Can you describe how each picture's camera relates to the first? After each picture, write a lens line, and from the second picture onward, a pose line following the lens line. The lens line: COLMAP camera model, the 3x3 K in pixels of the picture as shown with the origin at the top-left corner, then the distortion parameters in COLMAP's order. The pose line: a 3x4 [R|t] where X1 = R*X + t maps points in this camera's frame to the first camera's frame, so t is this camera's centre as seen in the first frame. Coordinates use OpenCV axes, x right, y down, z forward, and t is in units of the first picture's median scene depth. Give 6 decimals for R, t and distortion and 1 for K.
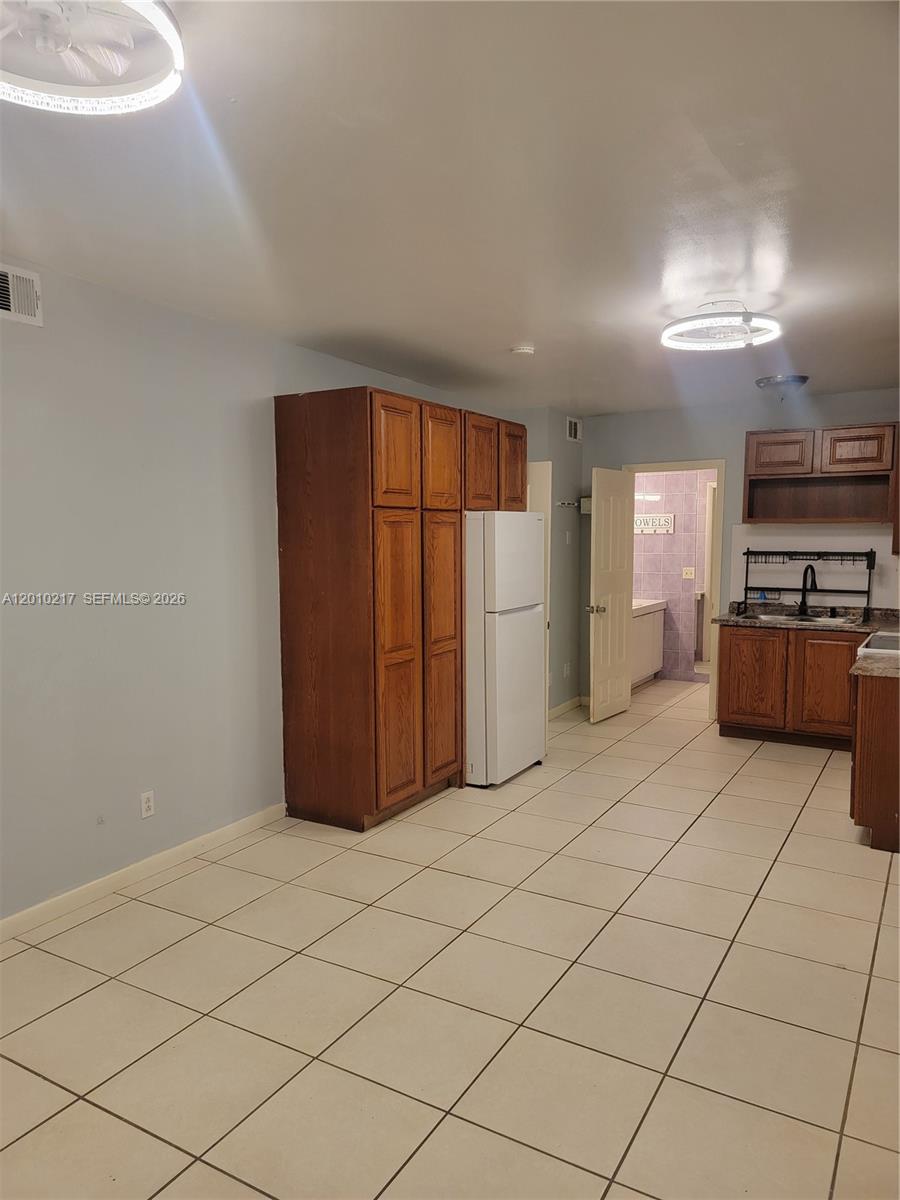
lens RADIAL K [[835.5, 0, 447.0], [0, 835.5, 597.8], [0, 0, 1]] dist [0.006062, 0.001120]
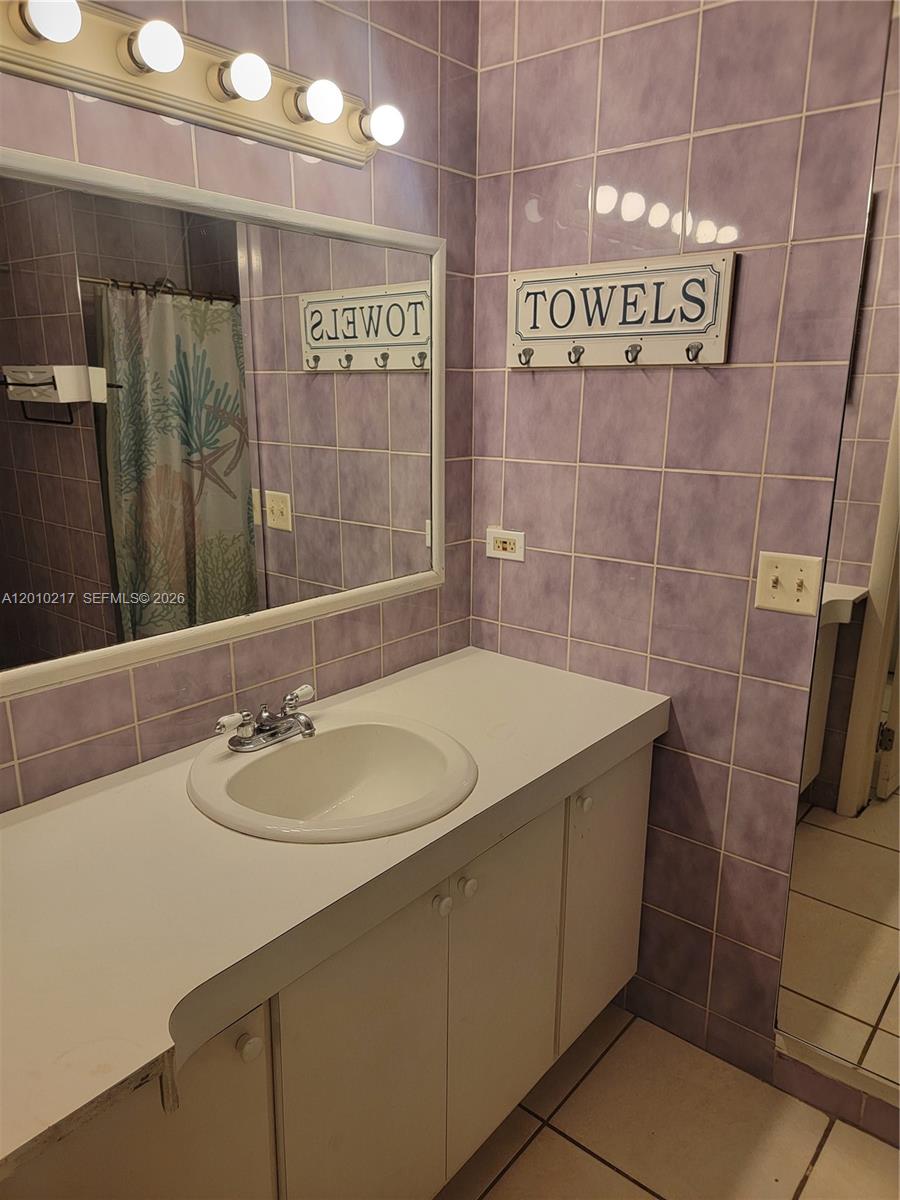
lens RADIAL K [[835.5, 0, 452.9], [0, 835.5, 604.3], [0, 0, 1]] dist [0.006062, 0.001120]
pose [[0.987095, 0.049757, -0.152206, 0.240423], [-0.021198, 0.982737, 0.183787, -0.056969], [0.158723, -0.178189, 0.971110, 0.794652]]
